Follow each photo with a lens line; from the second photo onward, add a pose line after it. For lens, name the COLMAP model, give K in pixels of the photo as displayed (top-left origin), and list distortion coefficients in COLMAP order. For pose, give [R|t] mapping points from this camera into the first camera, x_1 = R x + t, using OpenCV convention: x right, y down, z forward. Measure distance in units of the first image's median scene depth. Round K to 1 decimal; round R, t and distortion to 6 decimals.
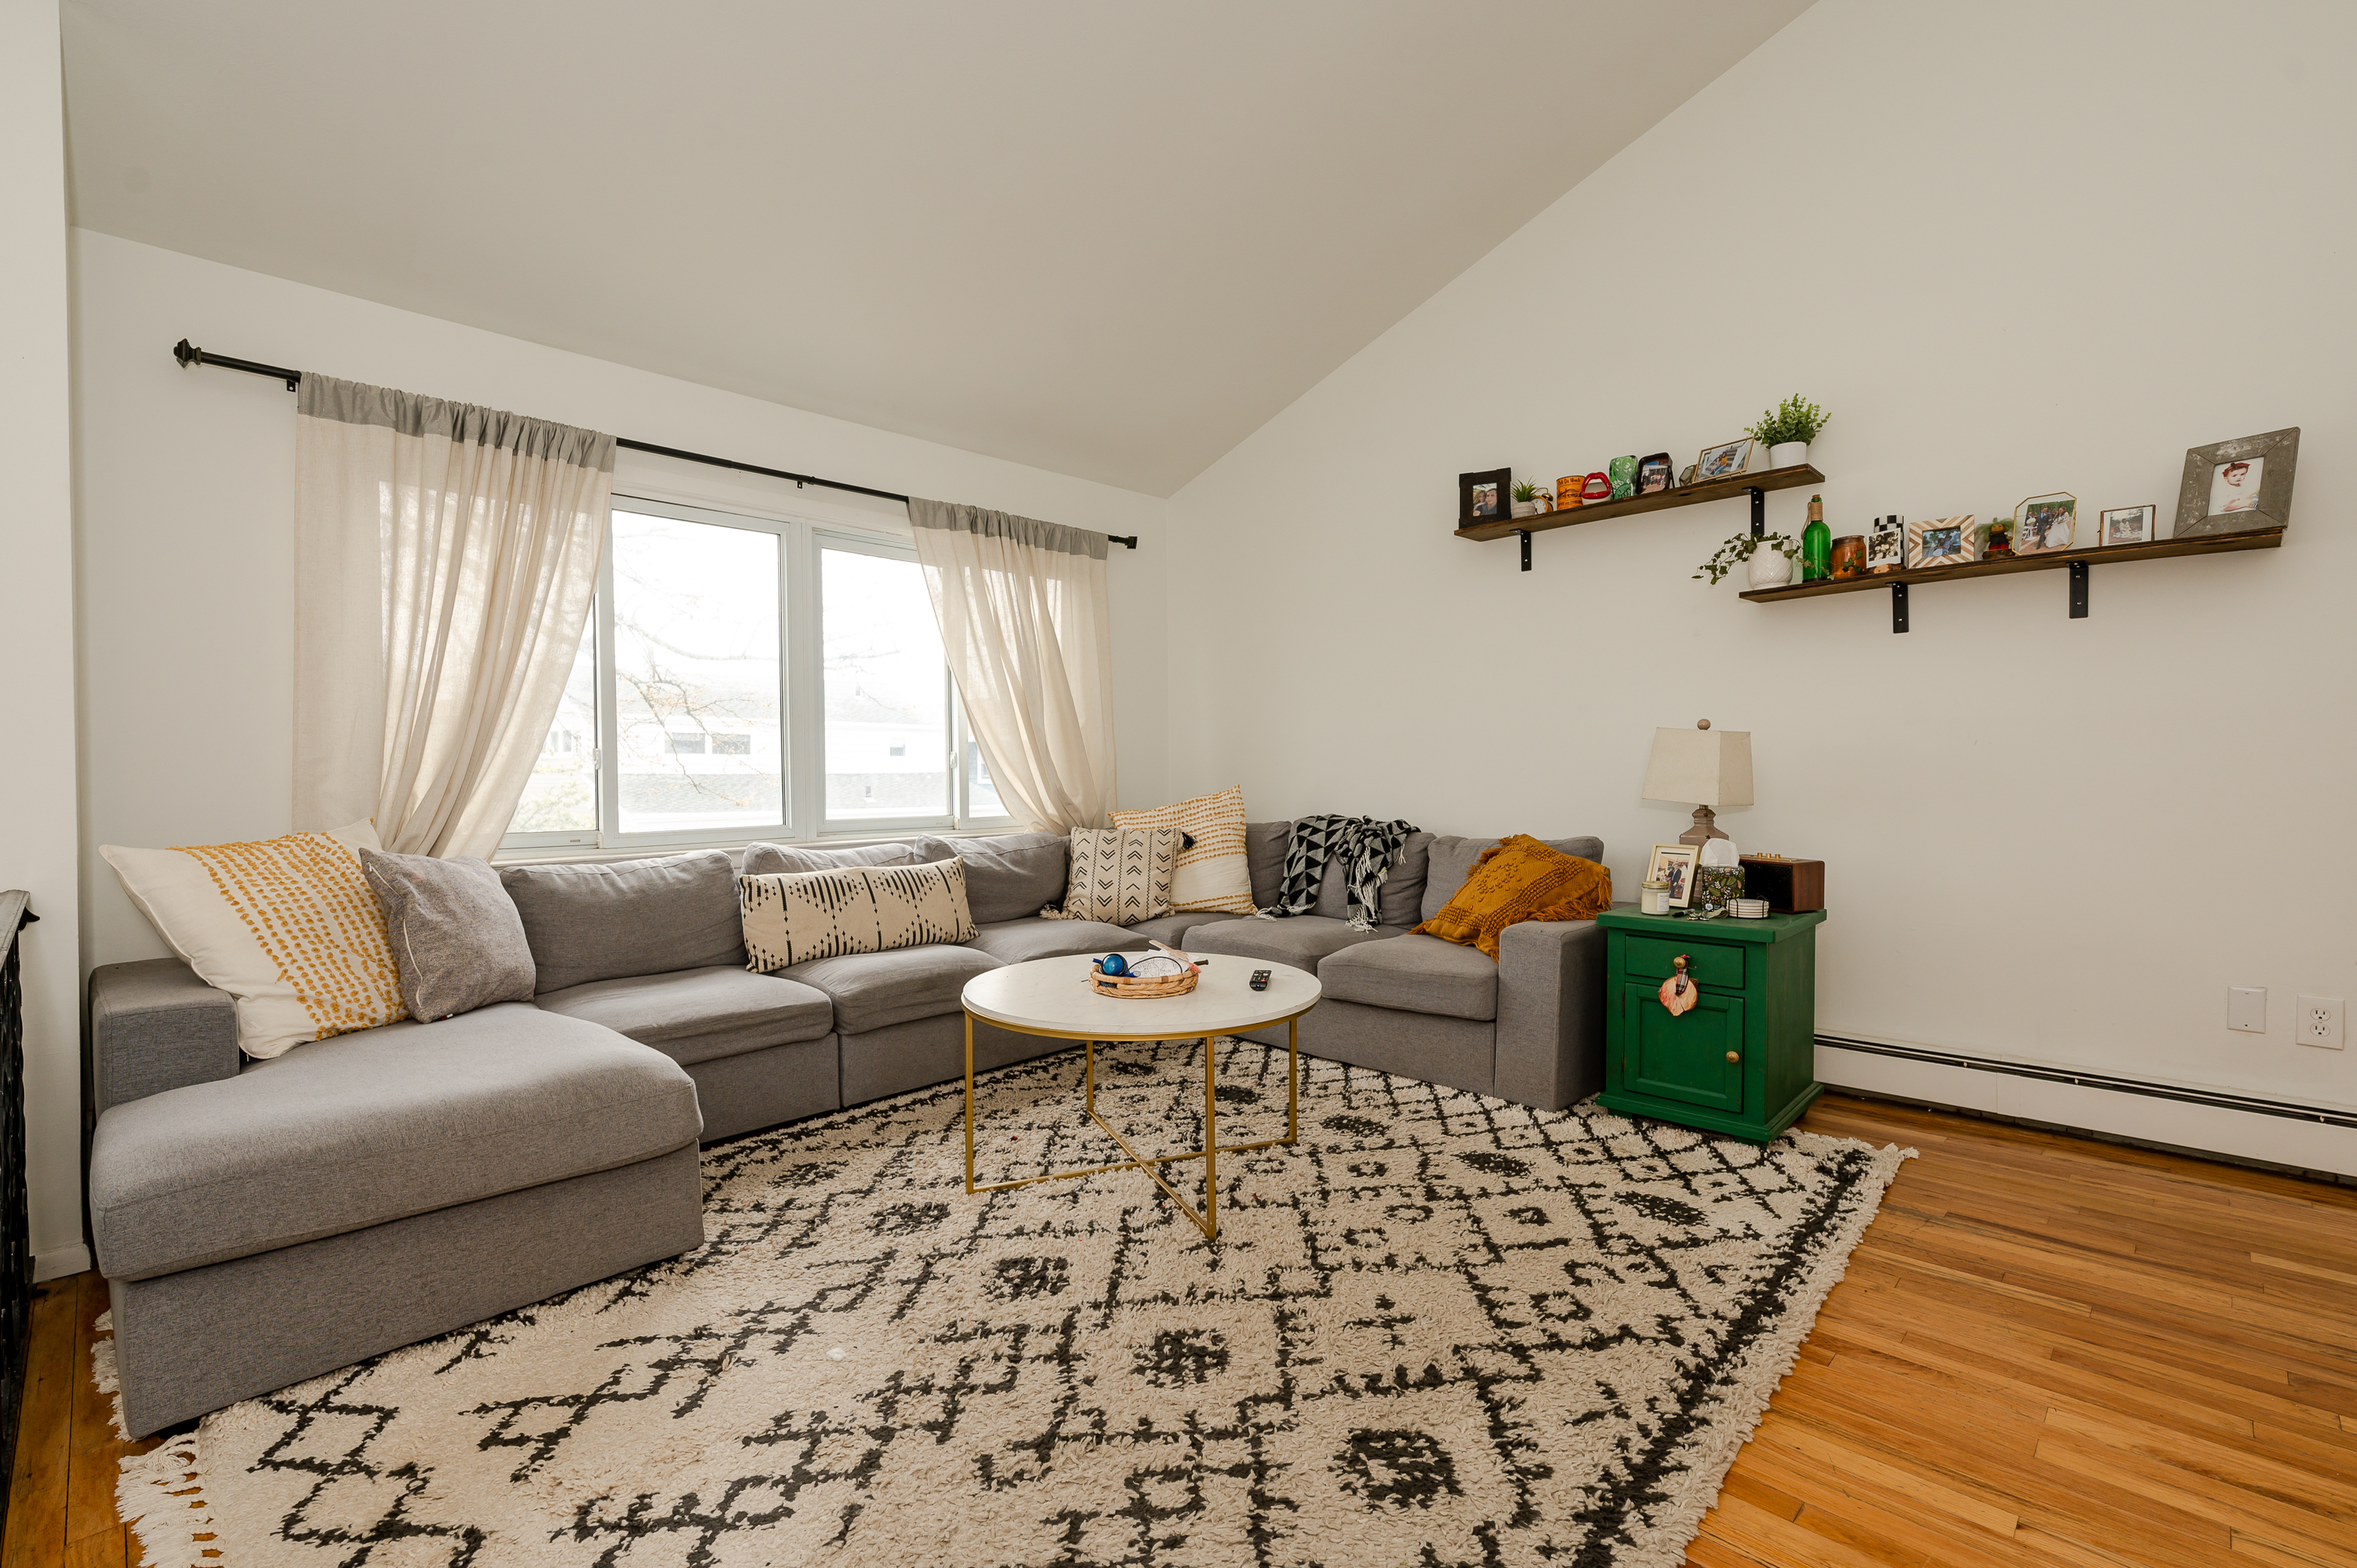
lens RADIAL K [[1057.4, 0, 1191.0], [0, 1057.4, 785.7], [0, 0, 1]] dist [-0.001596, 0.000197]
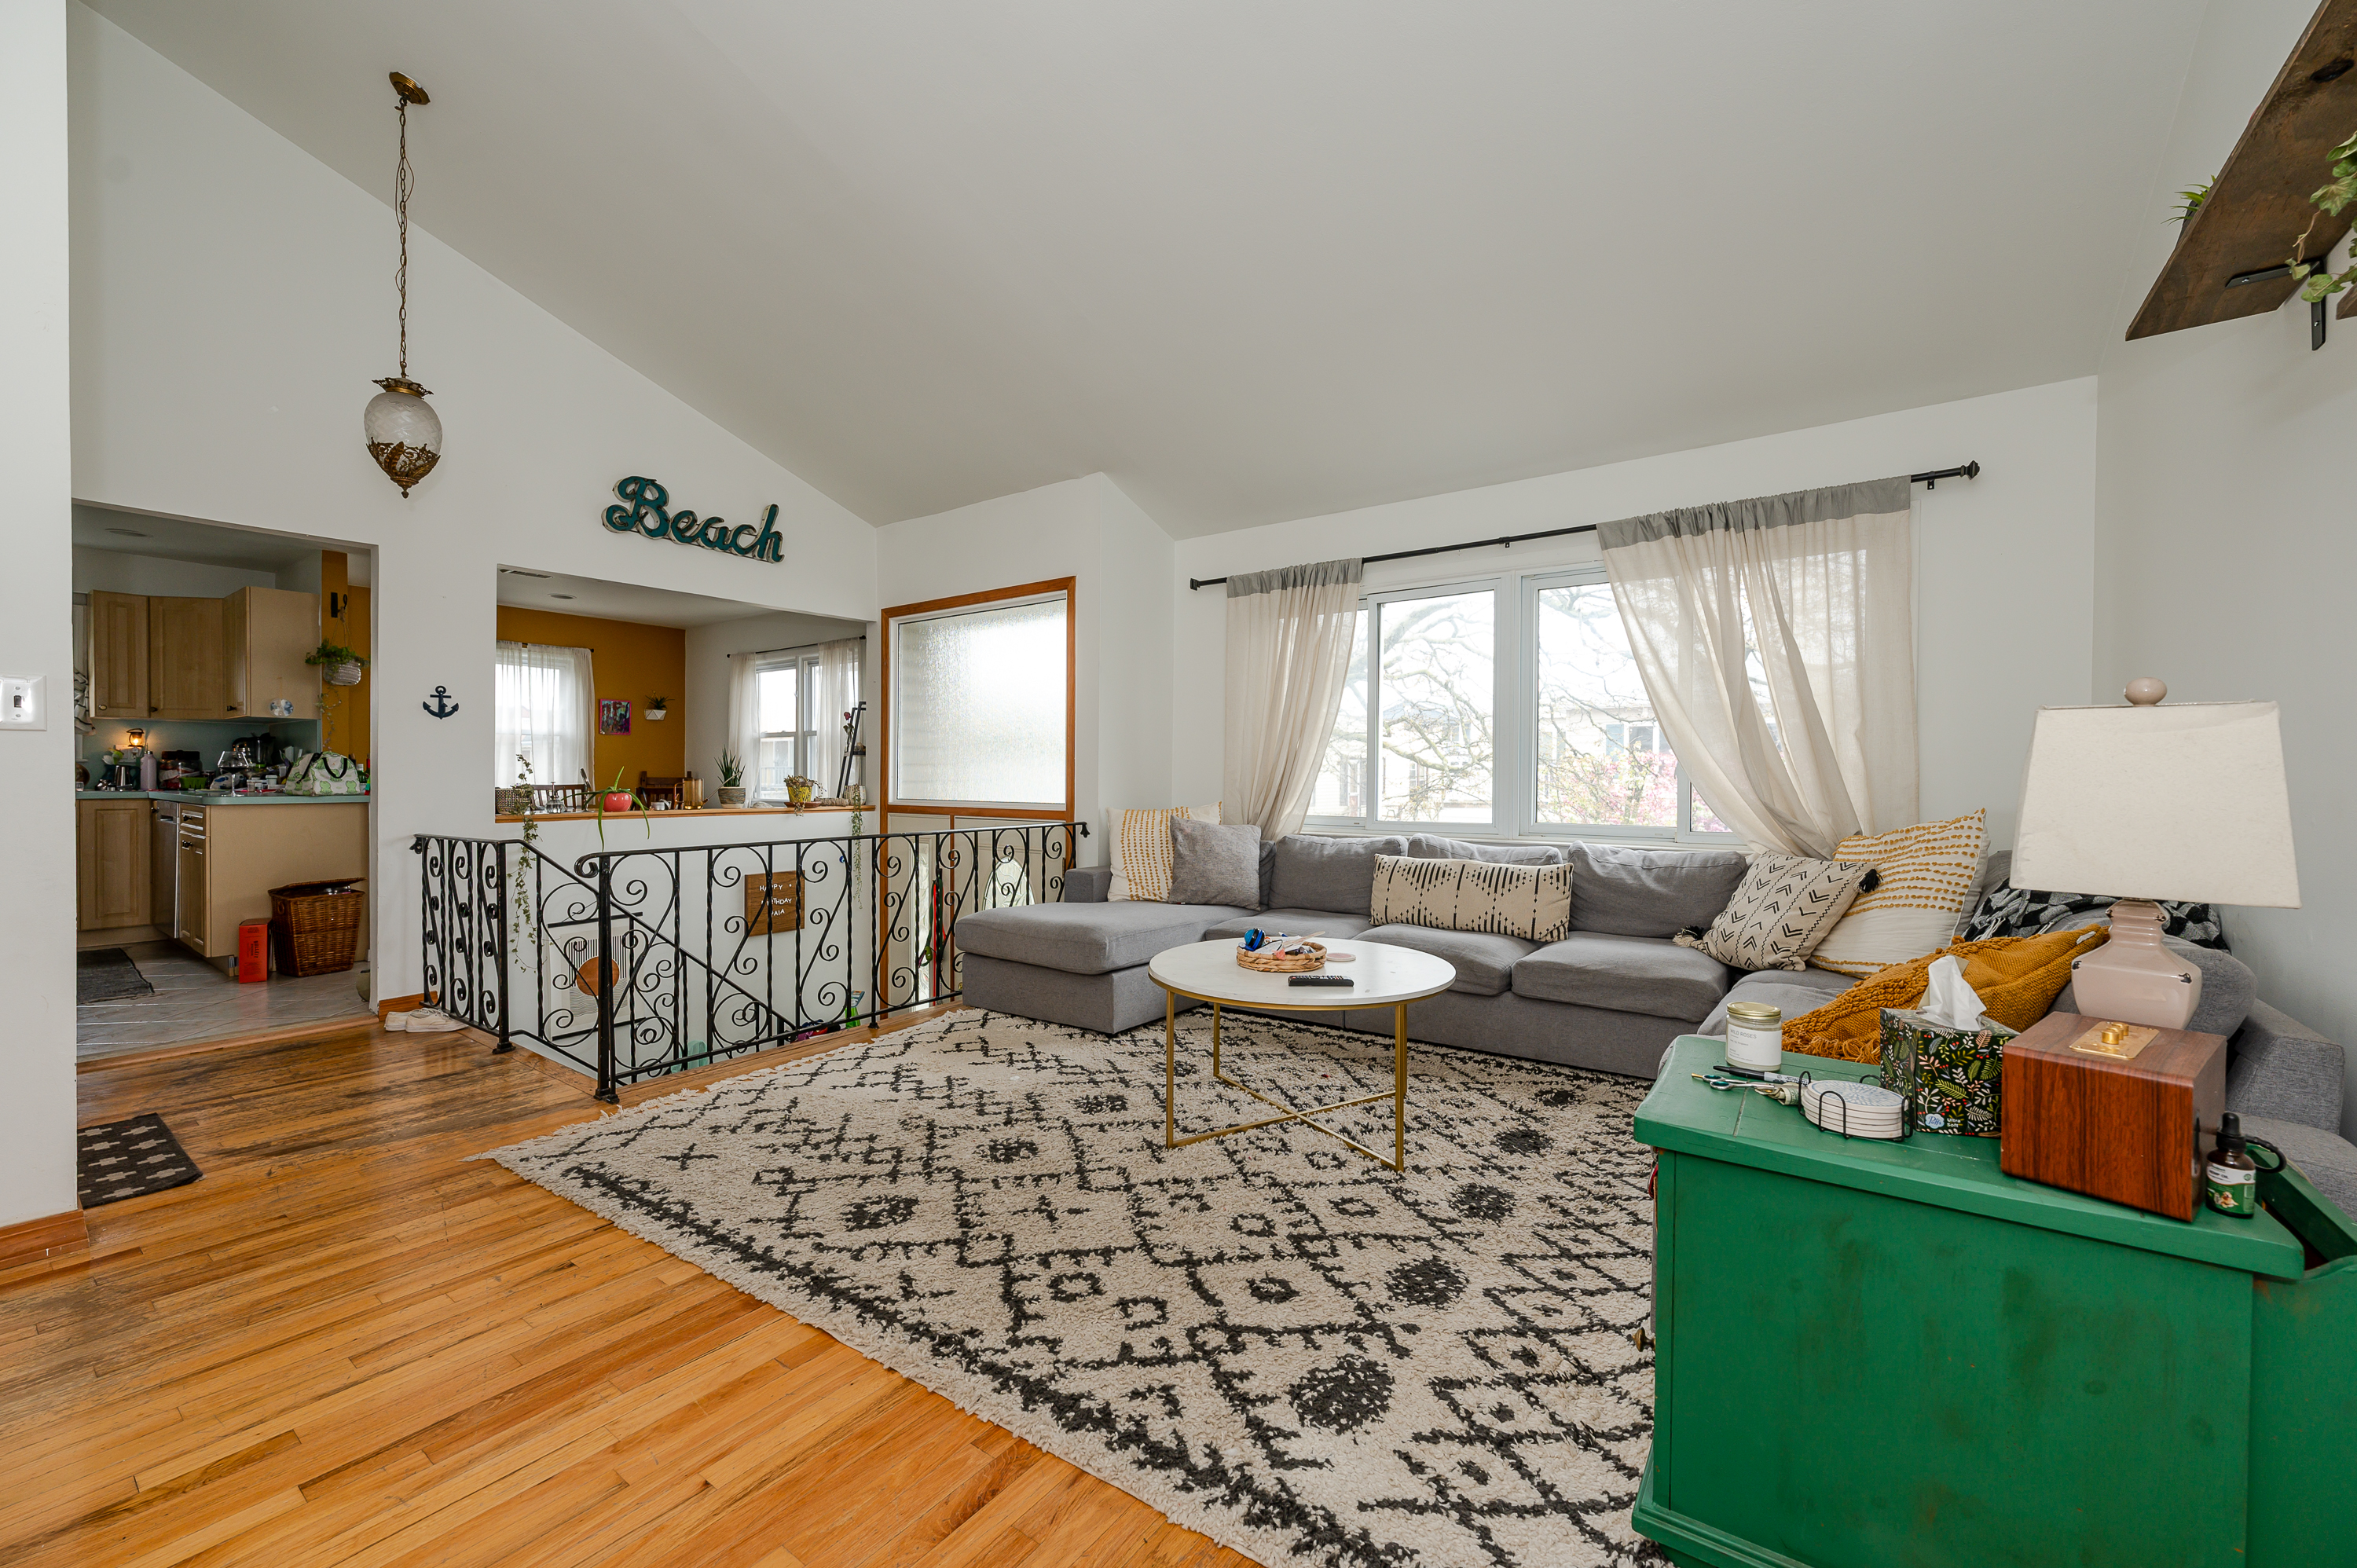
lens RADIAL K [[932.6, 0, 1174.6], [0, 932.6, 785.7], [0, 0, 1]] dist [-0.001217, -0.000248]
pose [[0.135809, 0.017590, -0.990579, 1.140973], [-0.020415, 0.999680, 0.014953, -0.028424], [0.990525, 0.018192, 0.136125, 0.850499]]
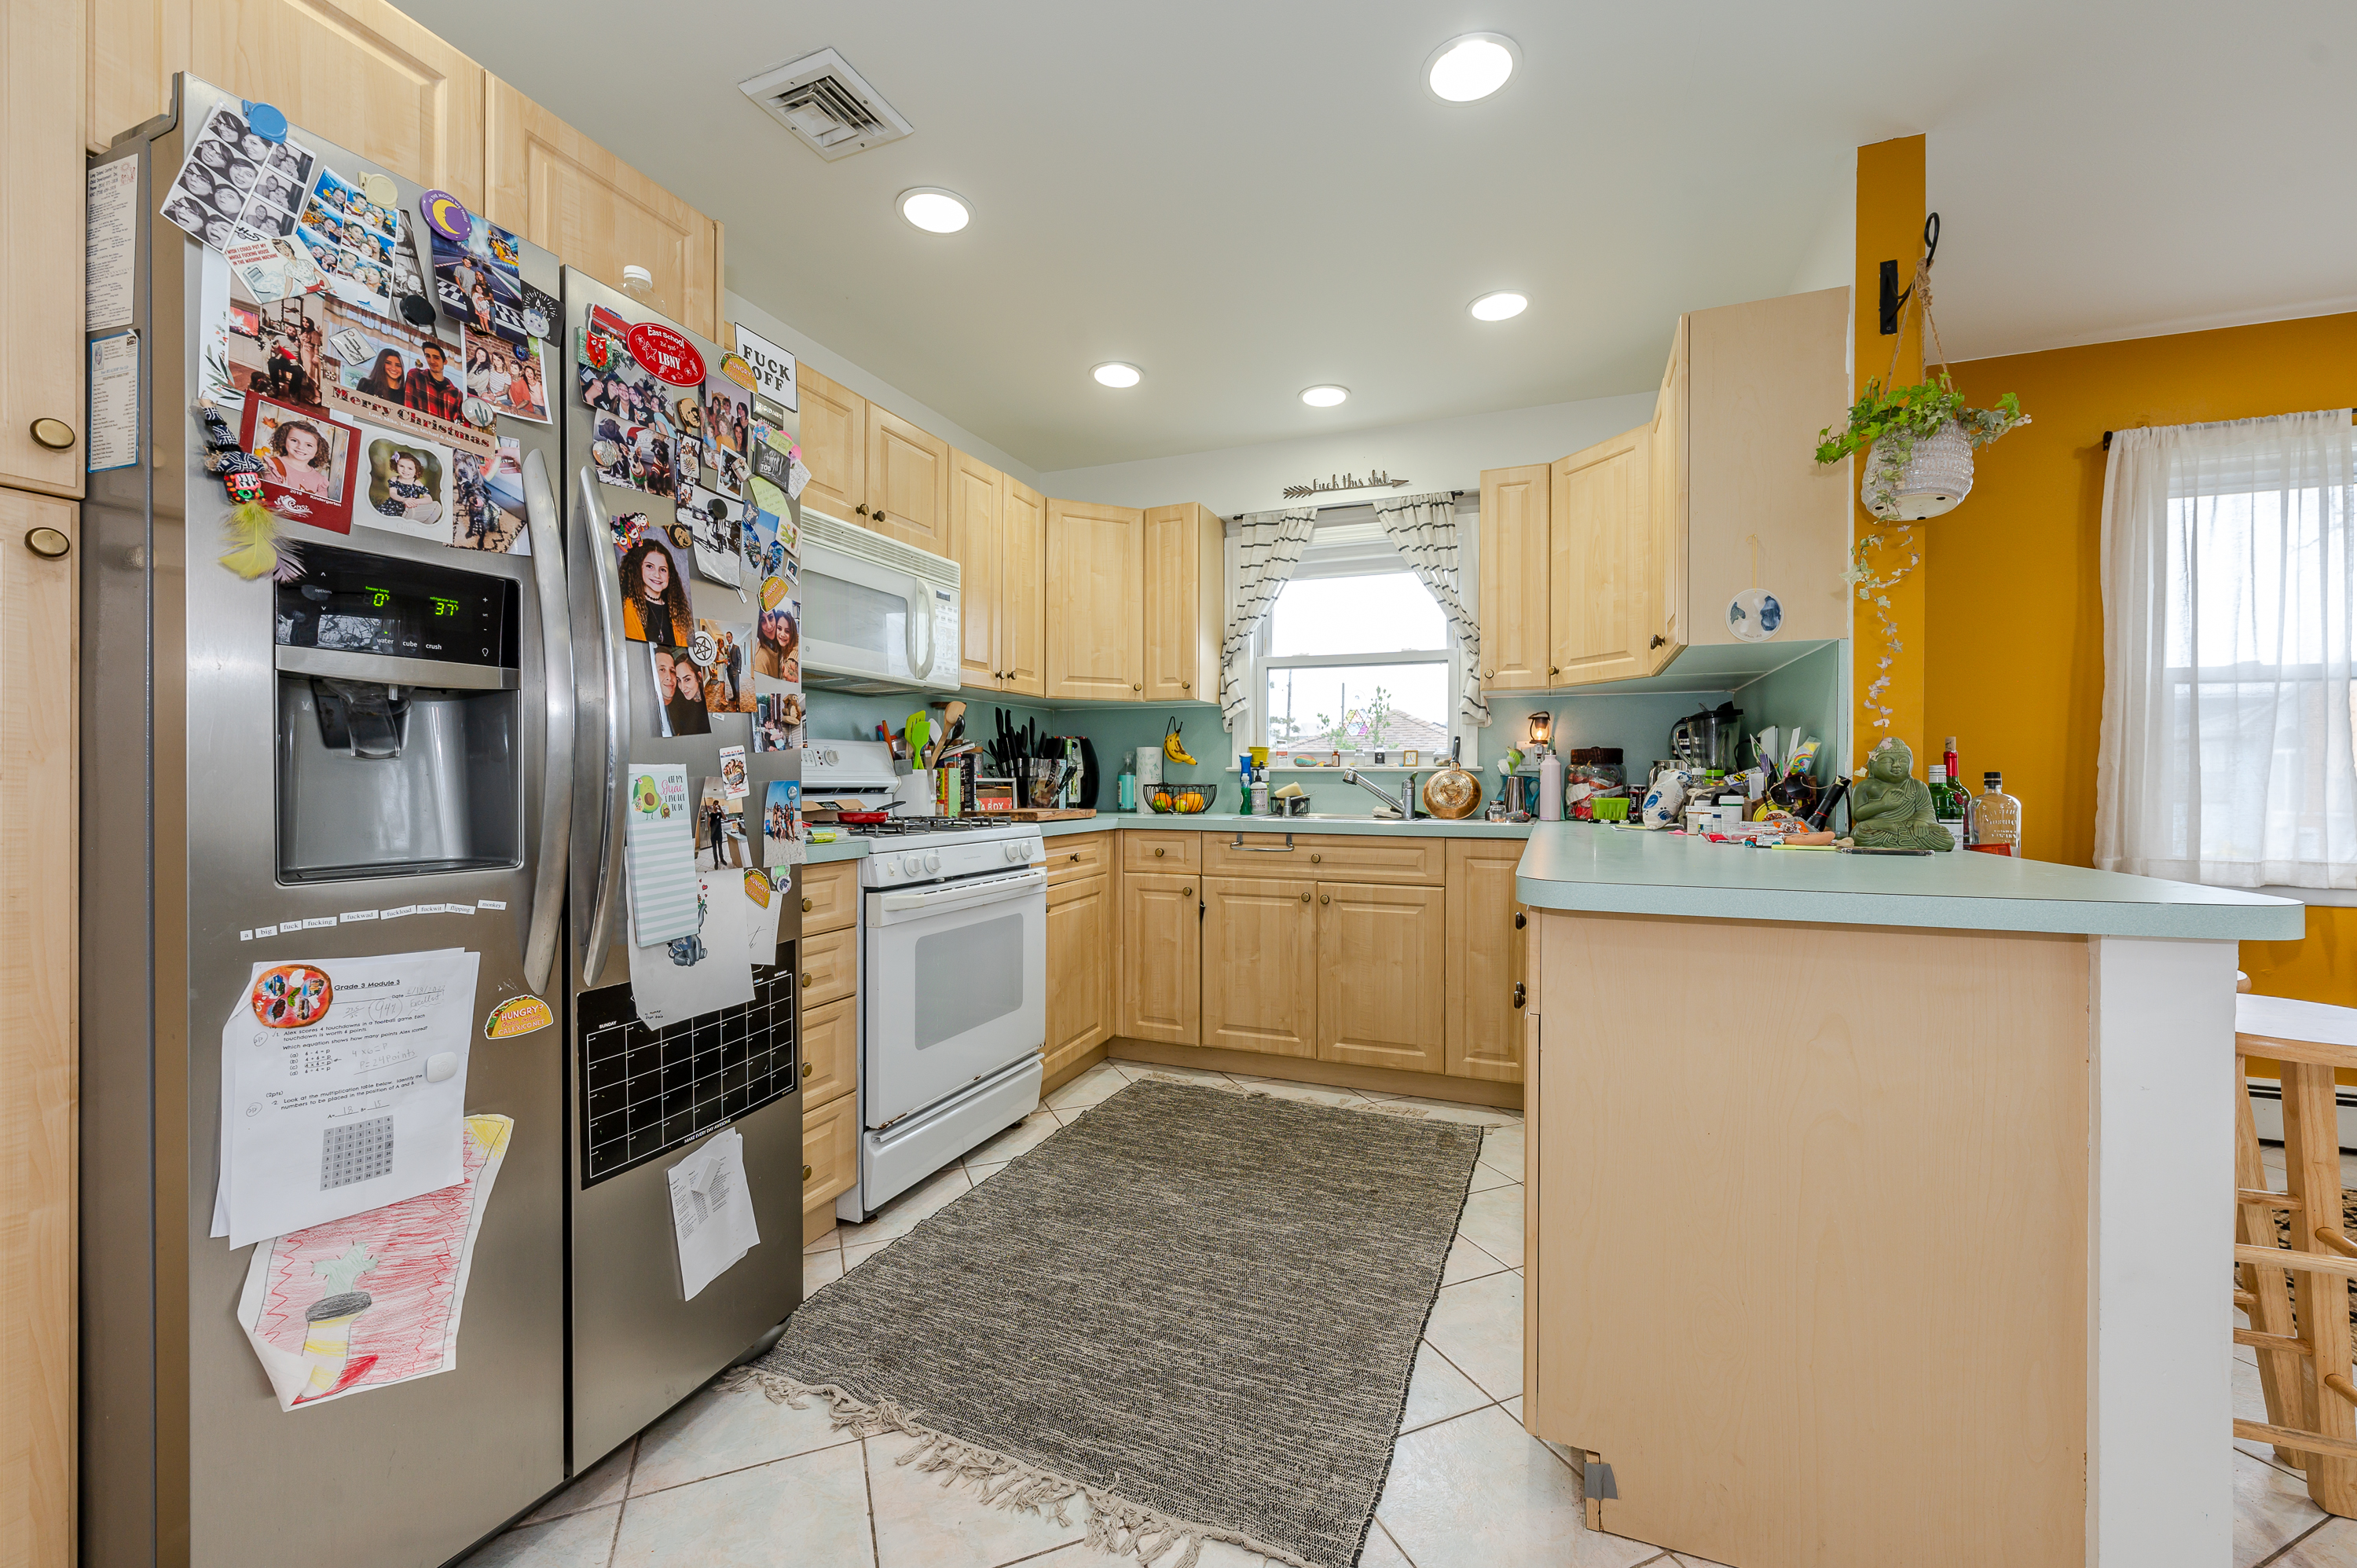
lens RADIAL K [[932.6, 0, 1184.0], [0, 932.6, 787.0], [0, 0, 1]] dist [-0.001217, -0.000248]
pose [[-0.925940, 0.004769, -0.377640, -0.759812], [-0.003162, 0.999787, 0.020378, 0.002456], [0.377657, 0.020063, -0.925728, -0.518602]]
